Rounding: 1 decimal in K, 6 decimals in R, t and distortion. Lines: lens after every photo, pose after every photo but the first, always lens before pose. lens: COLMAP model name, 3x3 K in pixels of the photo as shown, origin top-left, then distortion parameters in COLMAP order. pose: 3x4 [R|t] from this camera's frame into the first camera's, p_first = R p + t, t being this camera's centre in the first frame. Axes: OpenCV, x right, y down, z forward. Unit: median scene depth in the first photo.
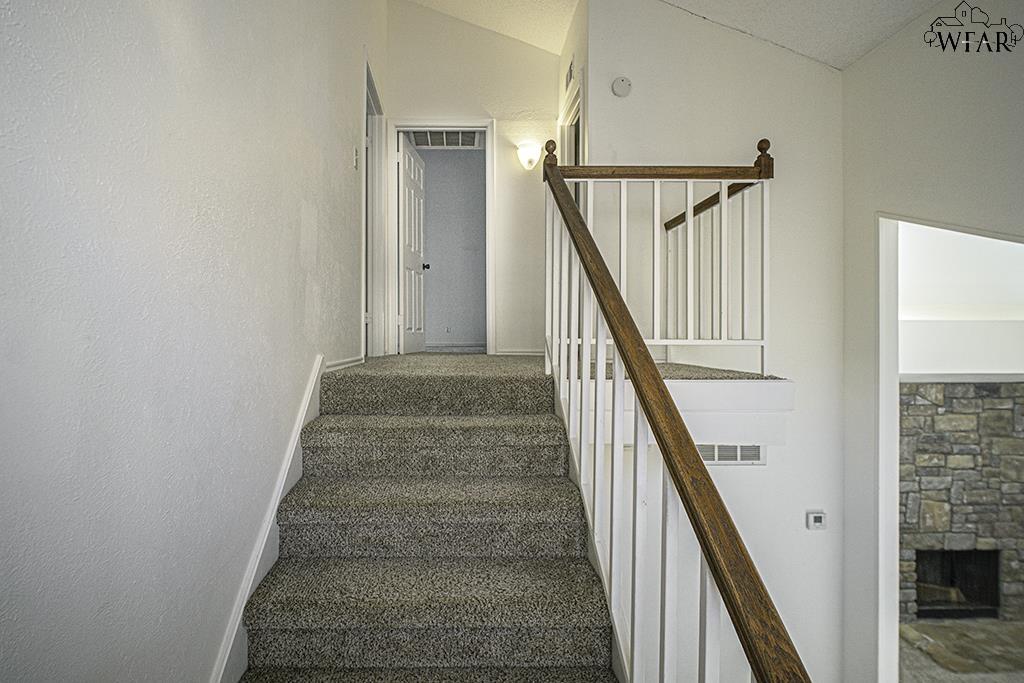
lens RADIAL K [[500.8, 0, 458.6], [0, 500.8, 328.7], [0, 0, 1]] dist [-0.004402, -0.001776]
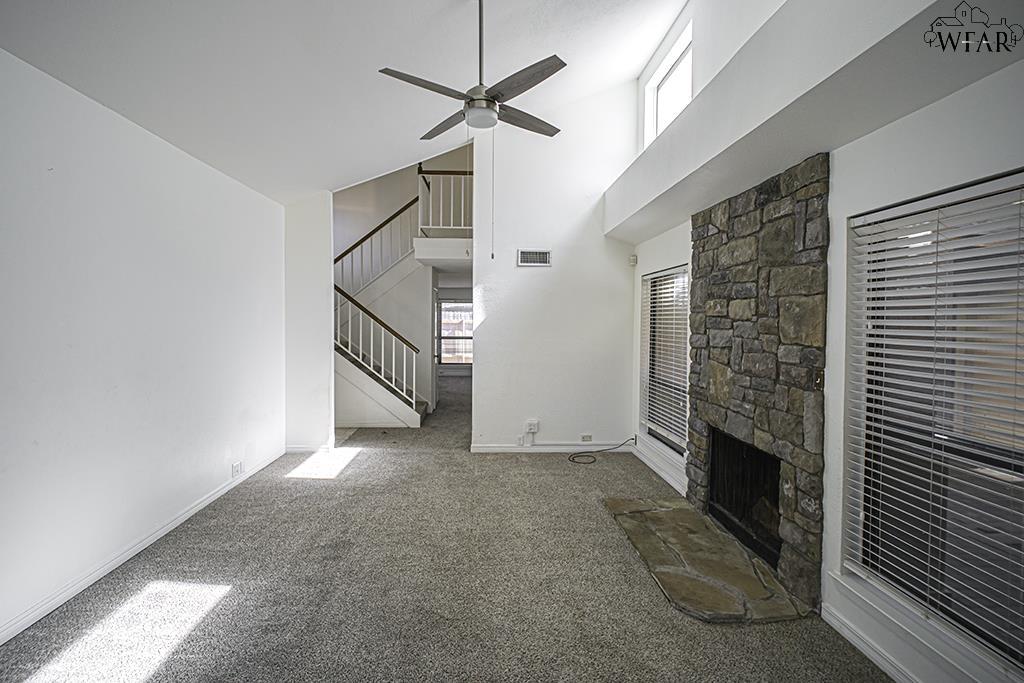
lens RADIAL K [[468.1, 0, 497.5], [0, 468.1, 331.1], [0, 0, 1]] dist [0.000396, -0.000245]
pose [[0.021367, 0.022706, -0.999514, 1.643772], [0.000434, 0.999742, 0.022721, 0.283253], [0.999772, -0.000919, 0.021351, 0.657581]]
